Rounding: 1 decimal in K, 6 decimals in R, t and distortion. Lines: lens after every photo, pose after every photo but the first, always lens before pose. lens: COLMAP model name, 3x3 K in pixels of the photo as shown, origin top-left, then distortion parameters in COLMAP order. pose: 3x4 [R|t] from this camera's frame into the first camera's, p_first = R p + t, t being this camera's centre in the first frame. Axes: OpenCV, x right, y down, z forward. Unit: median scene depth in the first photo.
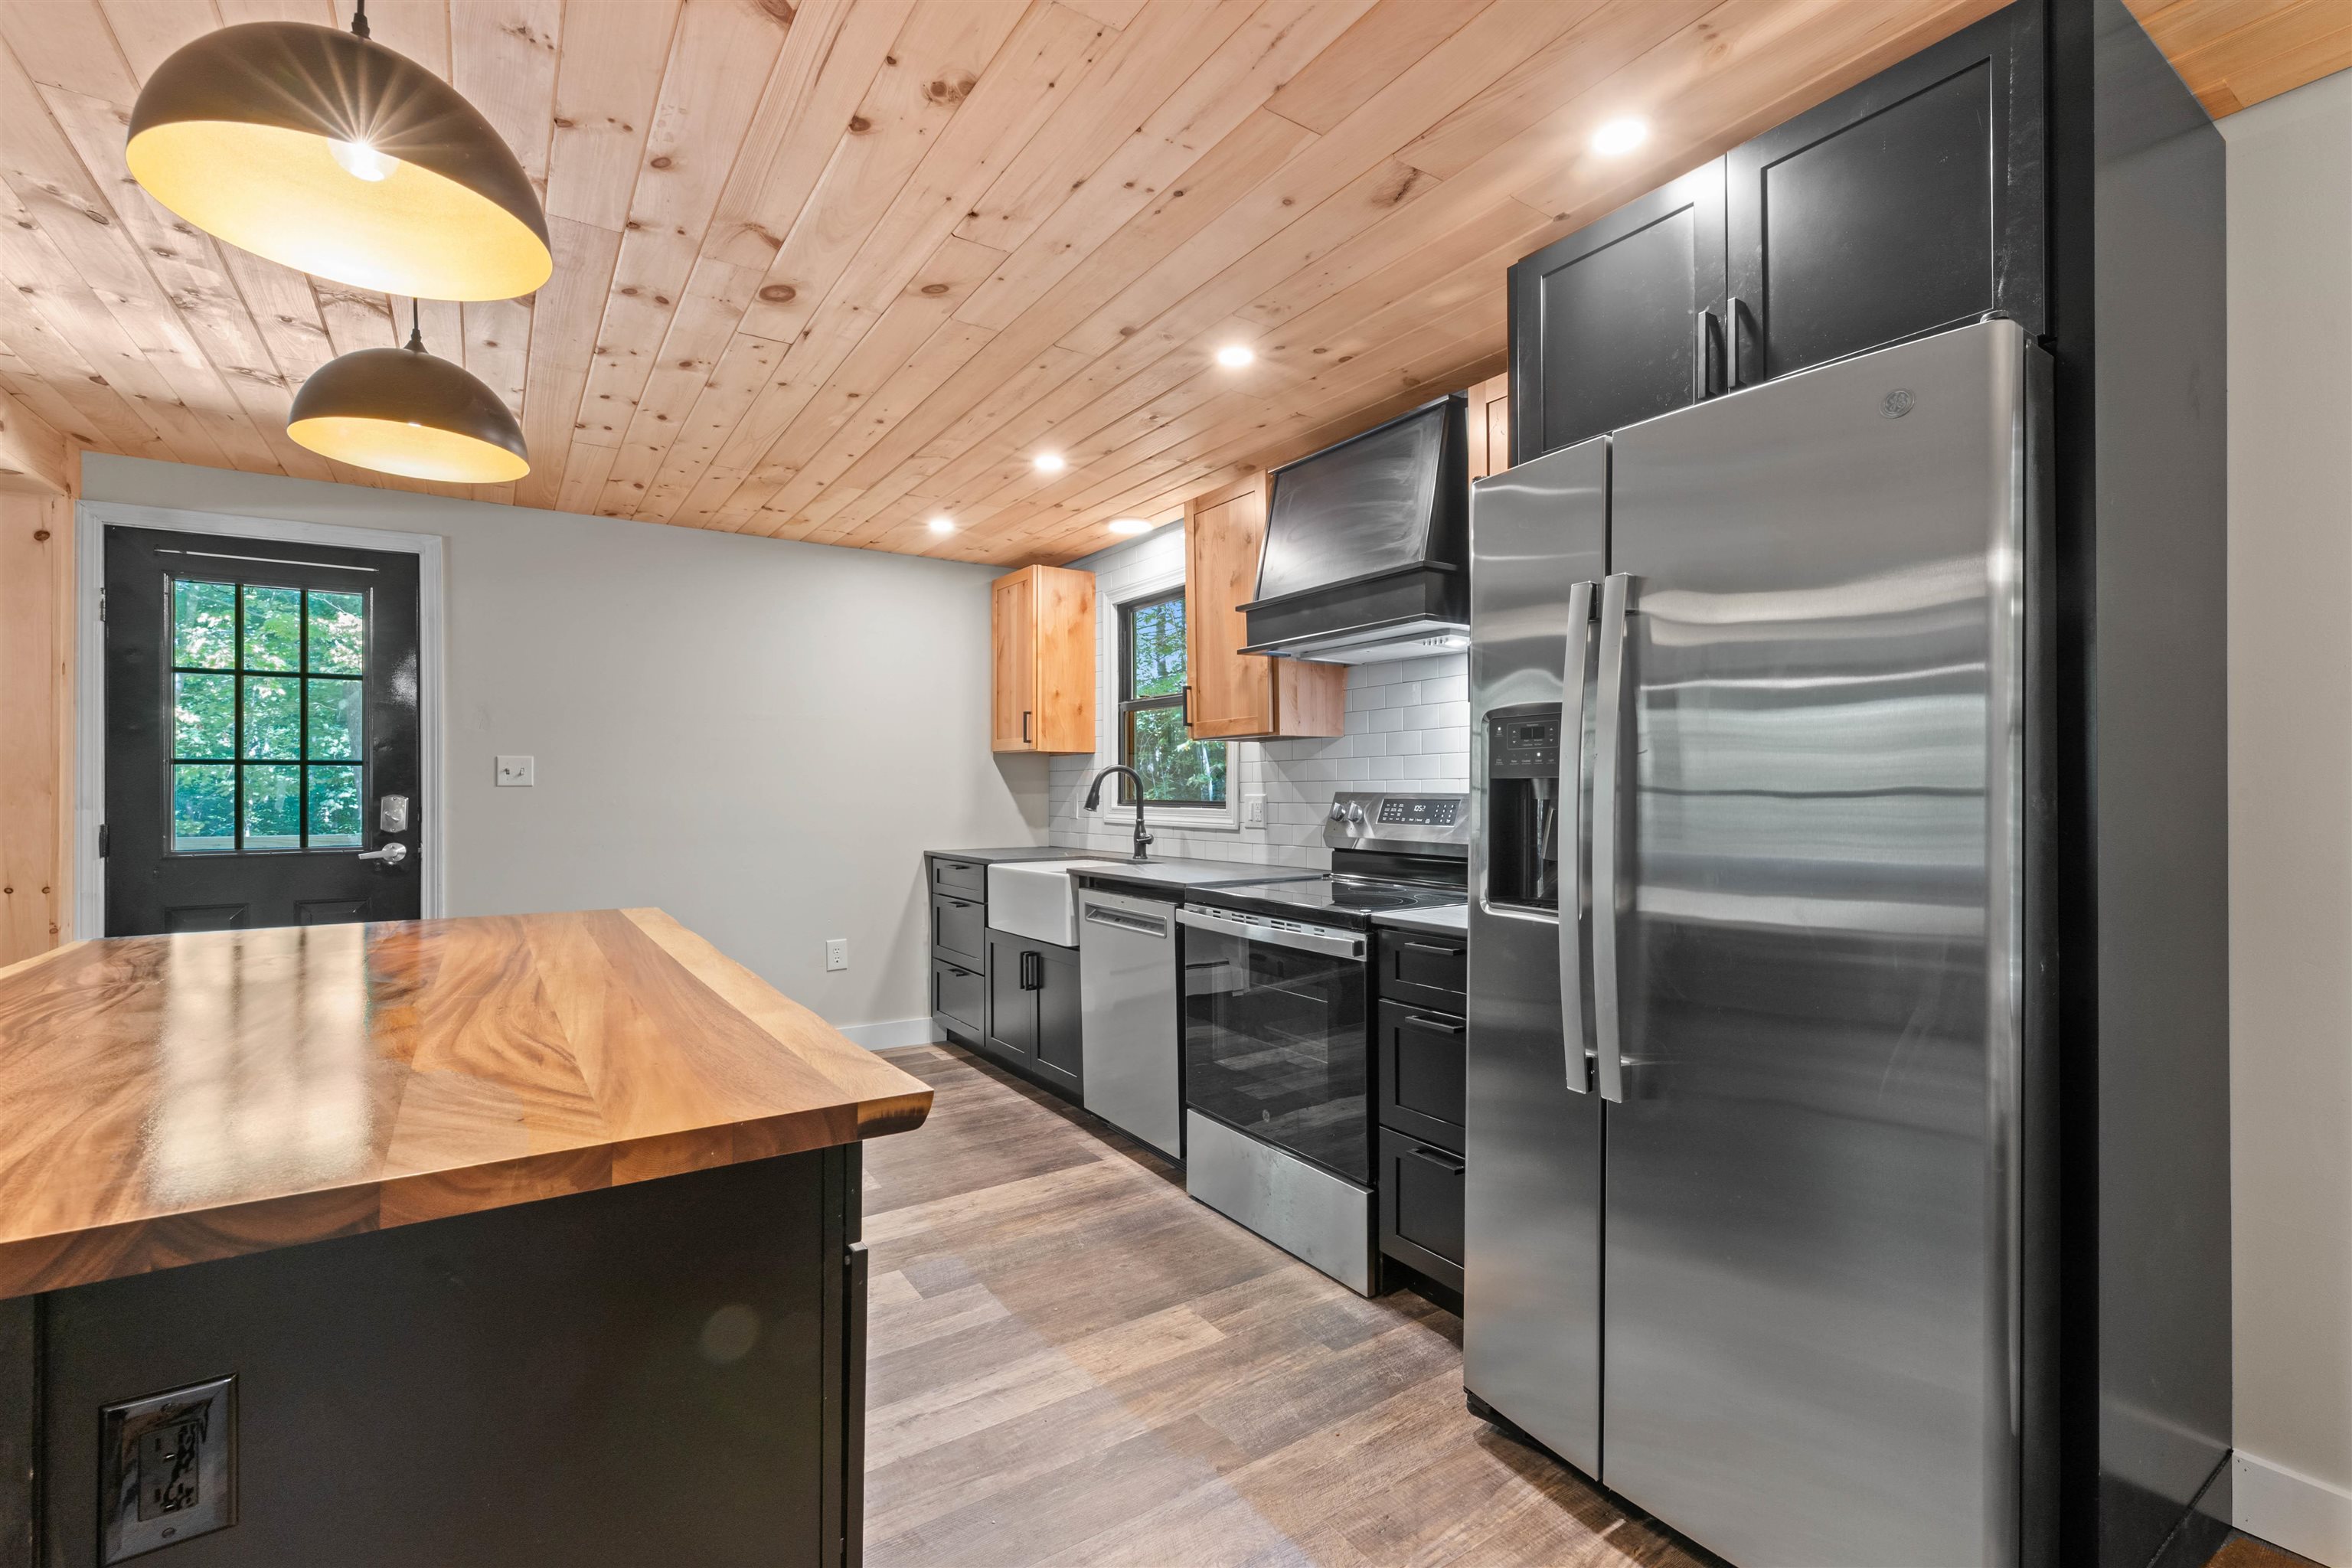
lens RADIAL K [[1041.3, 0, 1176.2], [0, 1041.3, 790.6], [0, 0, 1]] dist [0.004329, 0.000186]
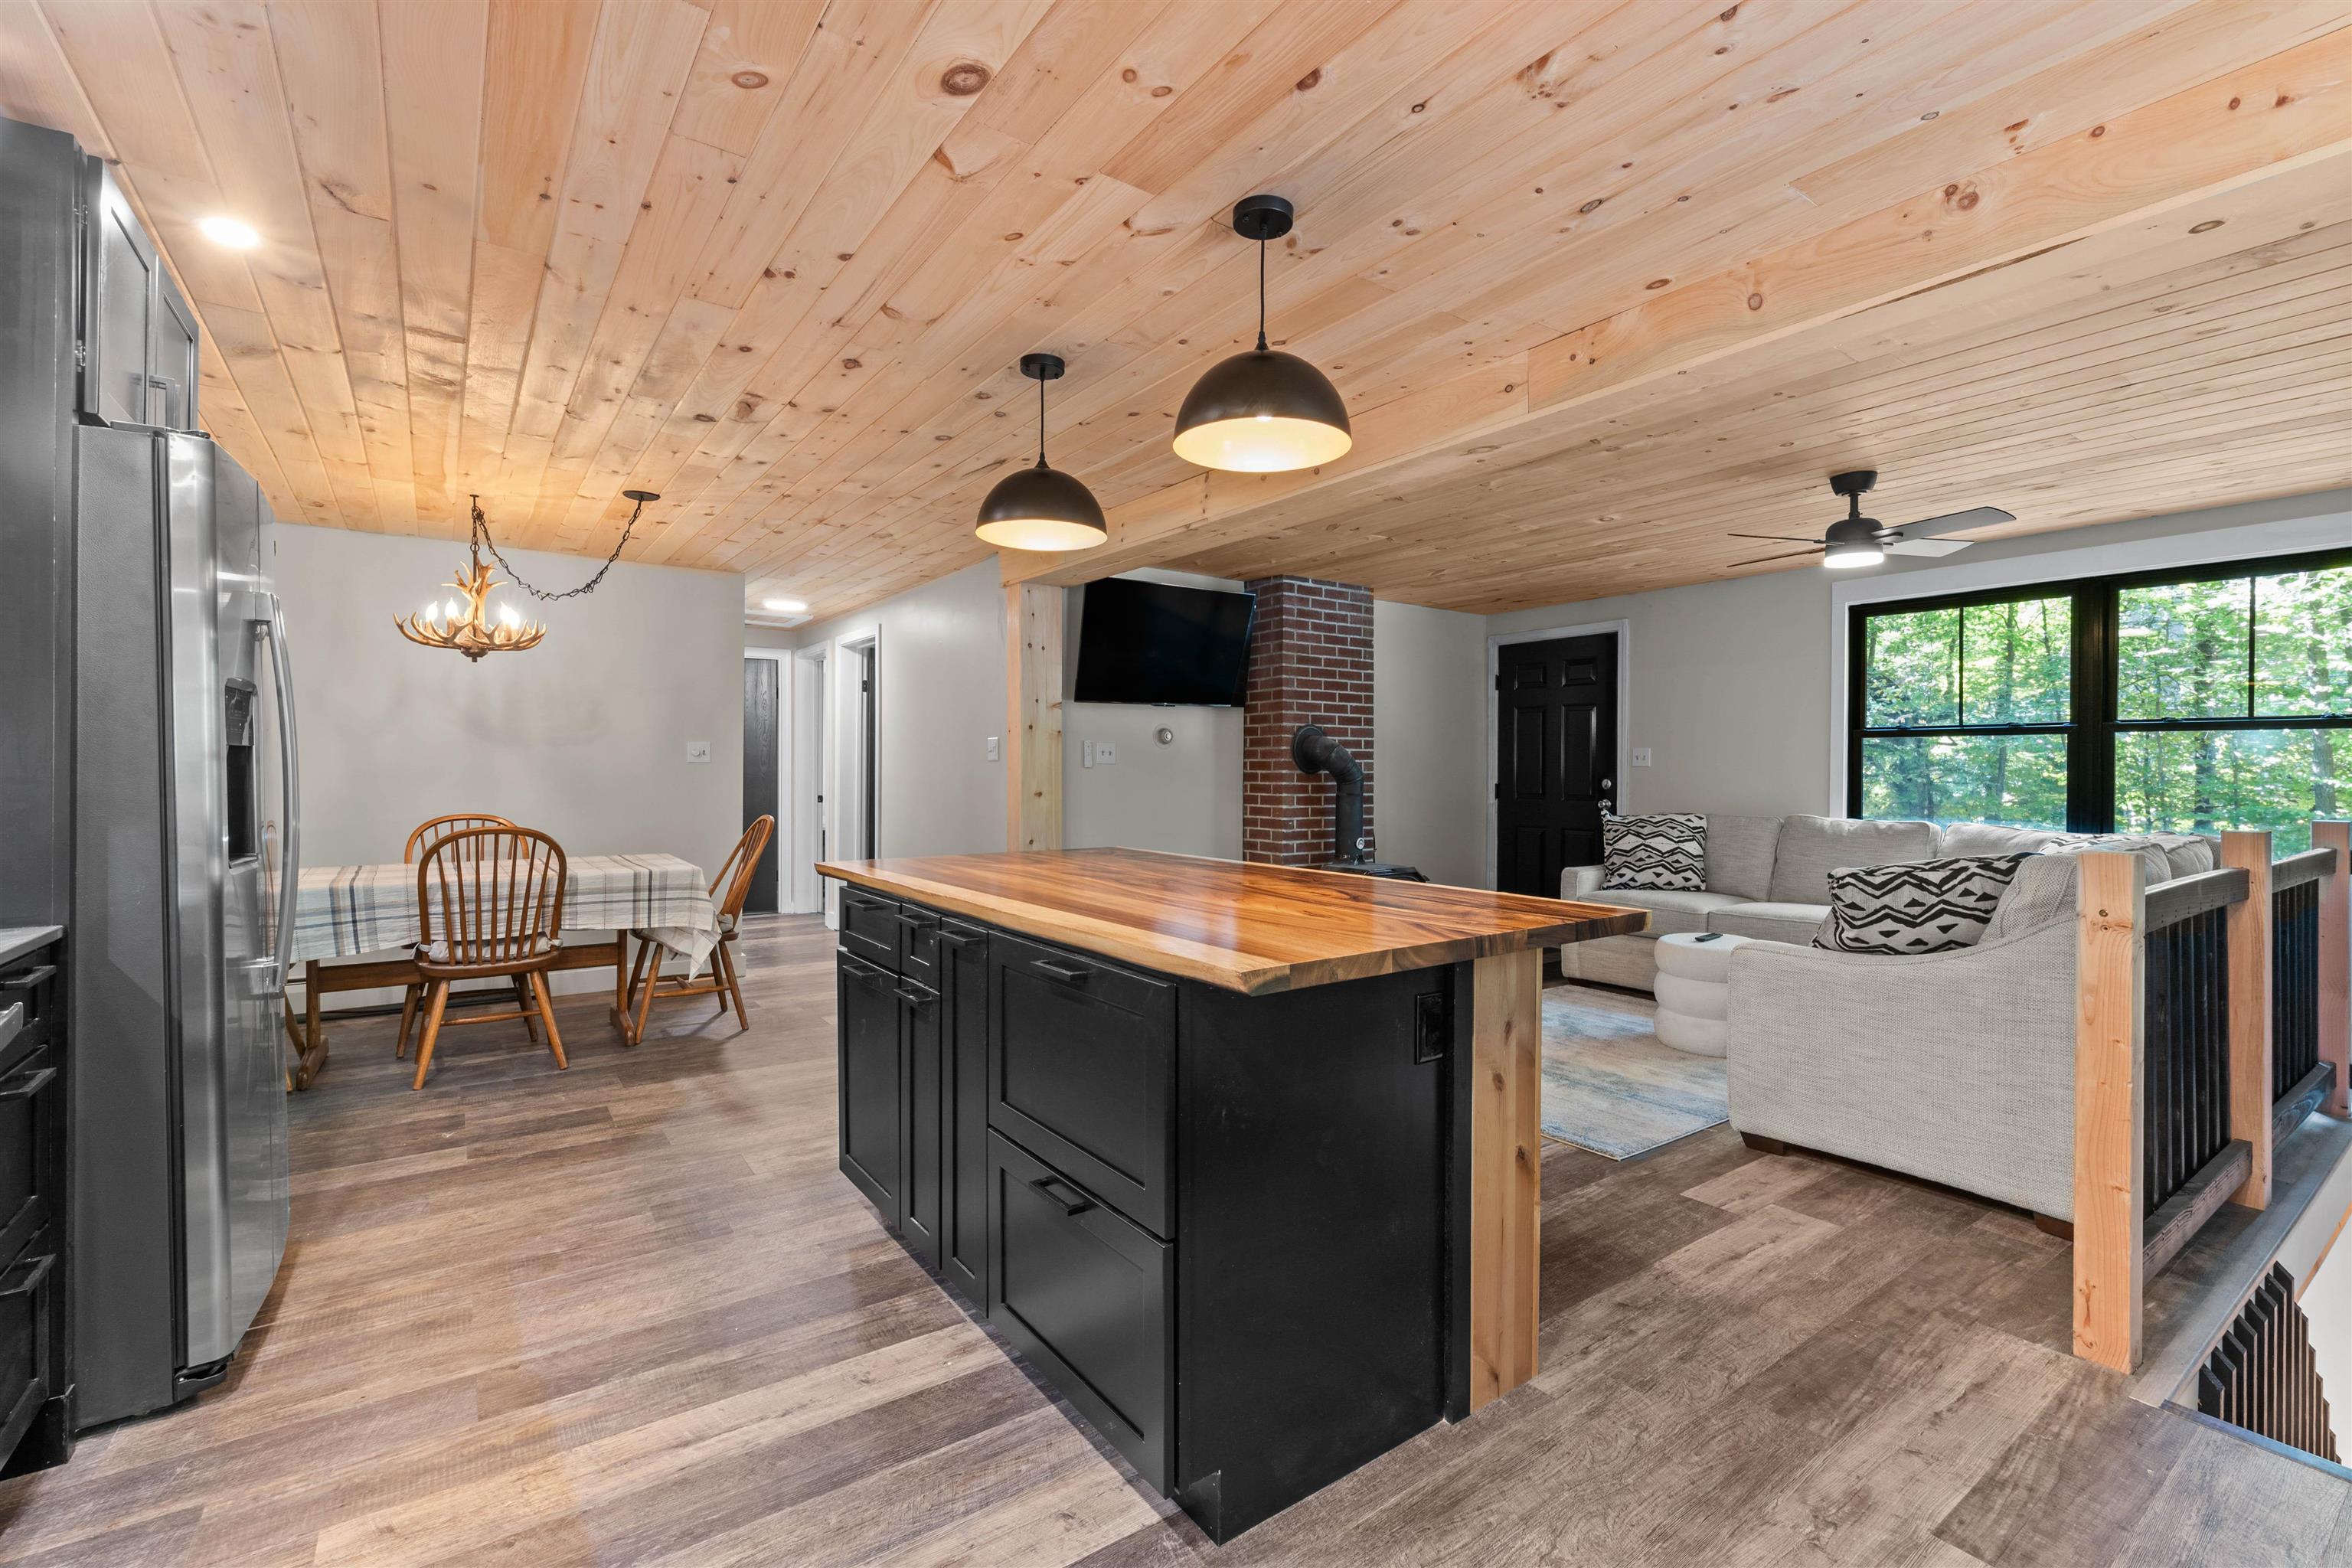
lens RADIAL K [[1041.3, 0, 1188.1], [0, 1041.3, 785.3], [0, 0, 1]] dist [0.004329, 0.000186]
pose [[-0.999128, -0.004519, -0.041519, -0.591071], [-0.004836, 0.999960, 0.007532, 0.013955], [0.041483, 0.007727, -0.999109, 2.016381]]
